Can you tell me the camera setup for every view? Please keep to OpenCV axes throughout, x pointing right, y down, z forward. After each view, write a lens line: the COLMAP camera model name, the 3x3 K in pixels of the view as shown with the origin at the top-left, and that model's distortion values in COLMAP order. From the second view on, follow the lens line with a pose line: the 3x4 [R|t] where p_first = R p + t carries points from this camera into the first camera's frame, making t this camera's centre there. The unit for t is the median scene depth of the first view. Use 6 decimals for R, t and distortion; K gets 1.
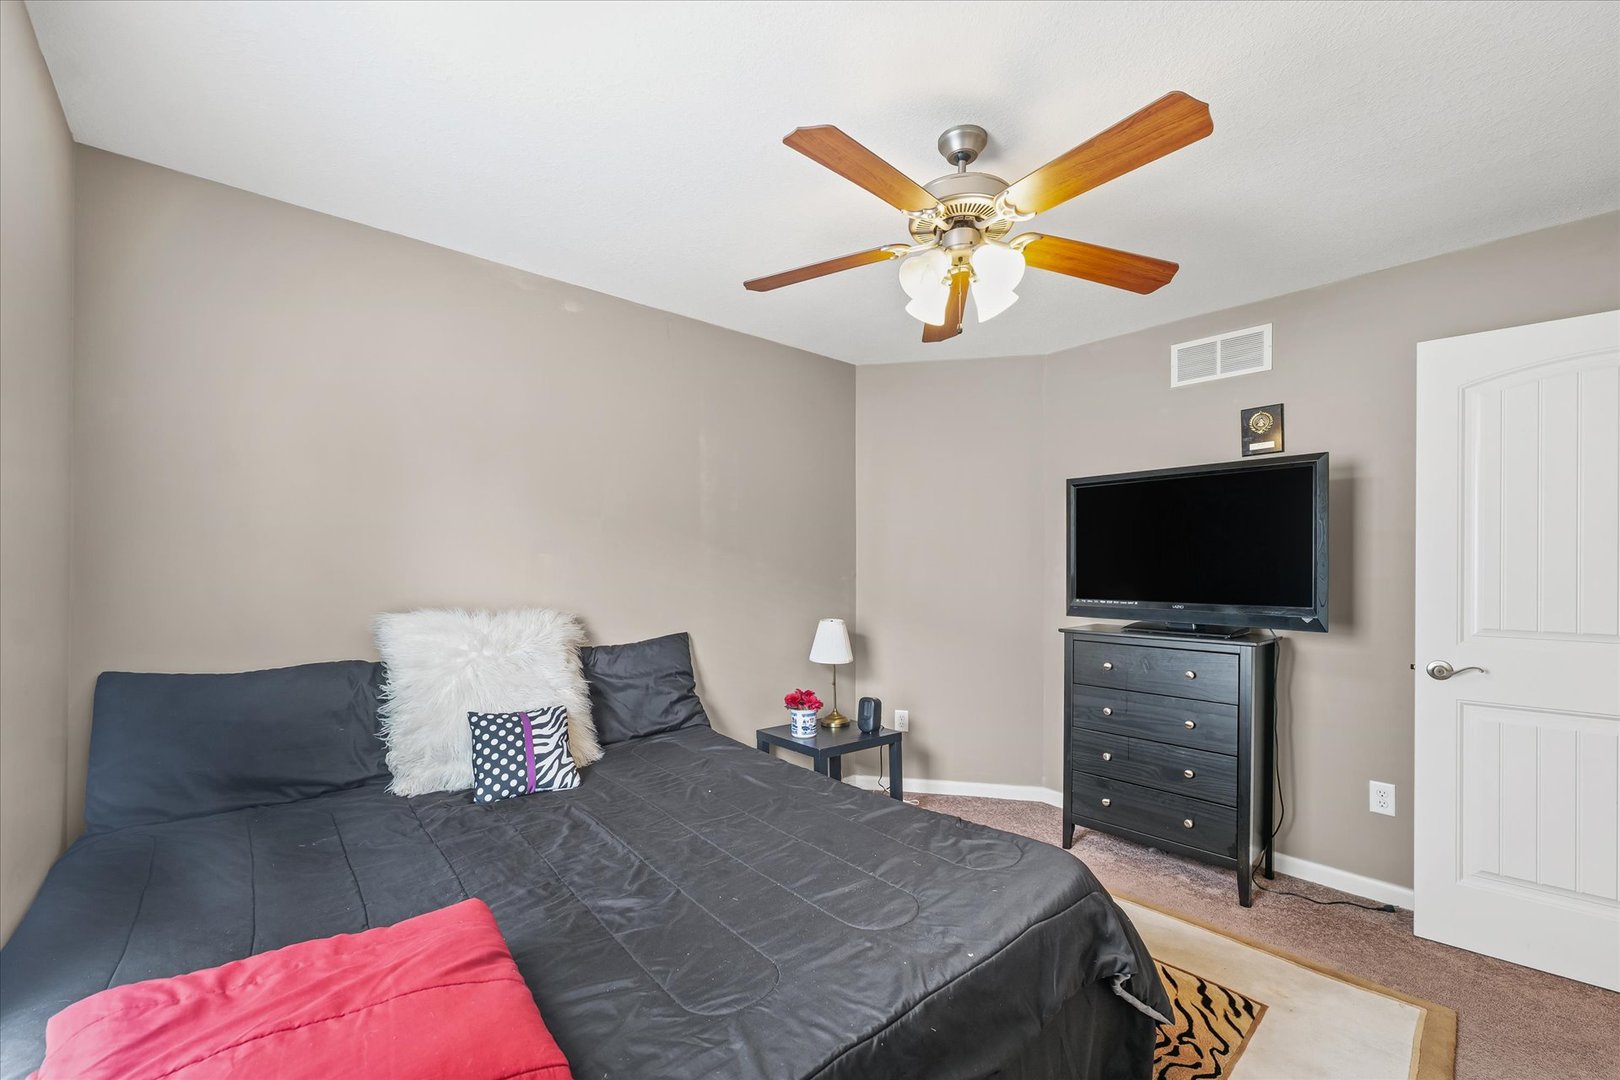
lens RADIAL K [[672.3, 0, 814.3], [0, 672.3, 564.0], [0, 0, 1]] dist [0.001169, -0.000090]
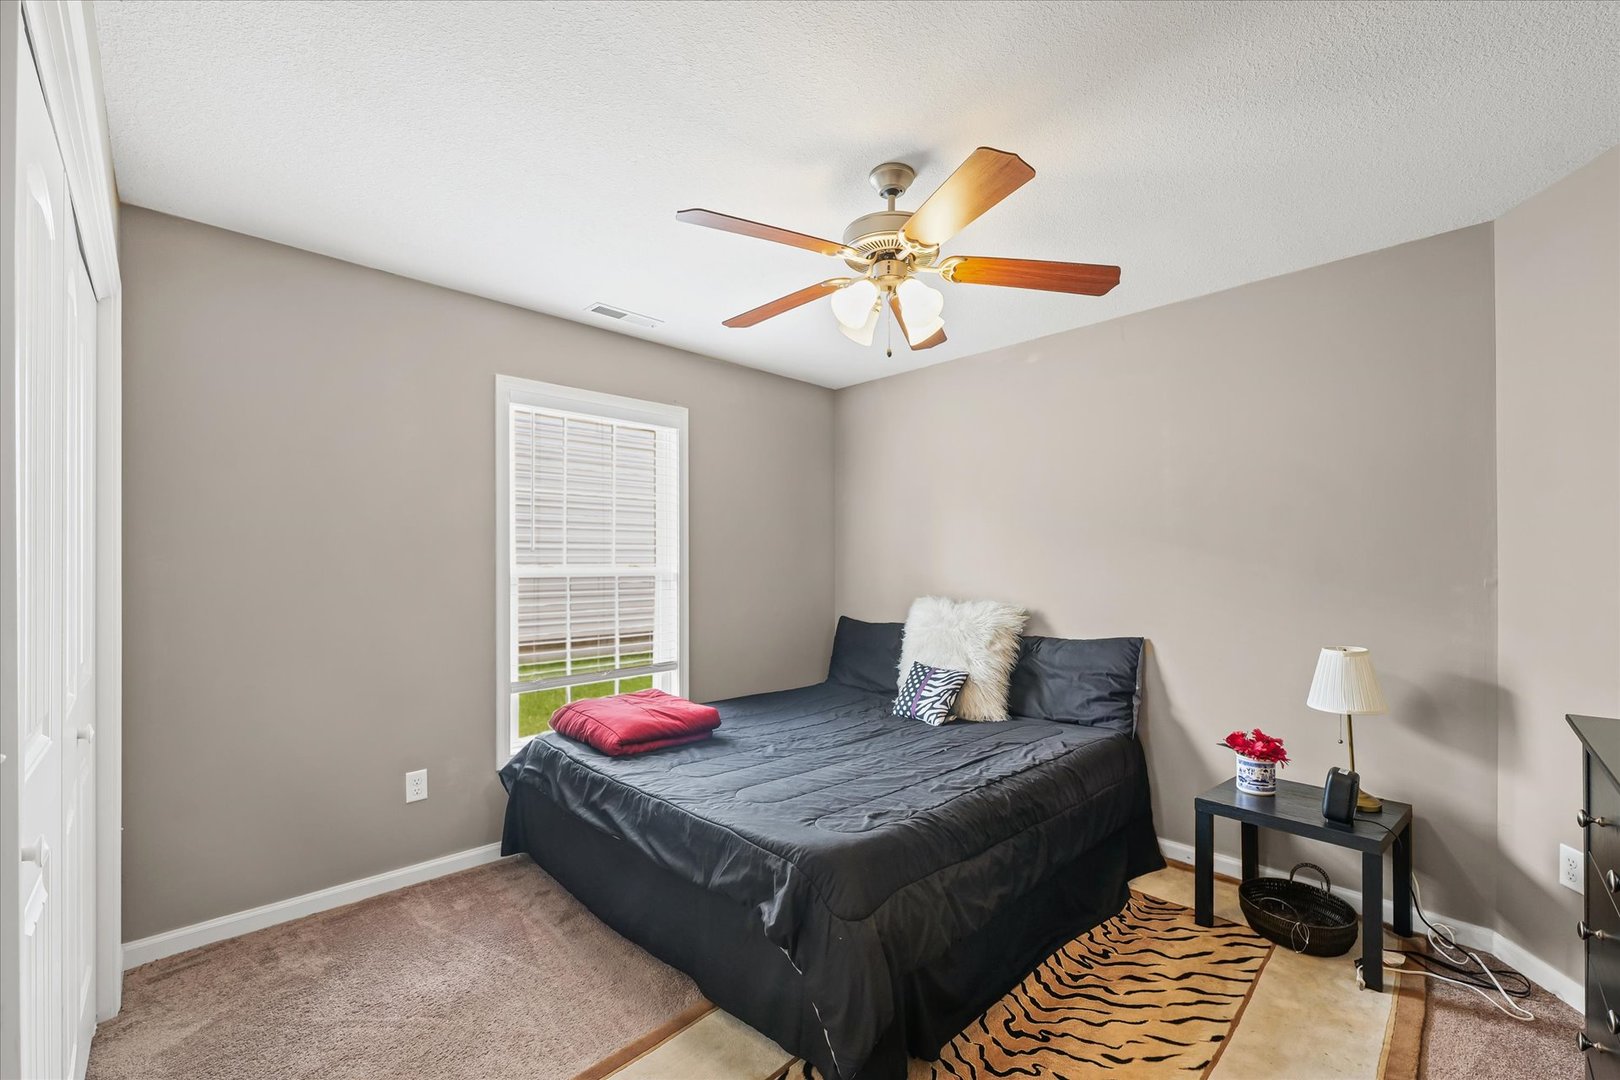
lens RADIAL K [[672.3, 0, 814.3], [0, 672.3, 564.0], [0, 0, 1]] dist [0.001169, -0.000090]
pose [[0.052739, -0.003354, -0.998603, 1.008674], [0.007488, 0.999968, -0.002963, -0.007308], [0.998580, -0.007321, 0.052763, 0.640697]]
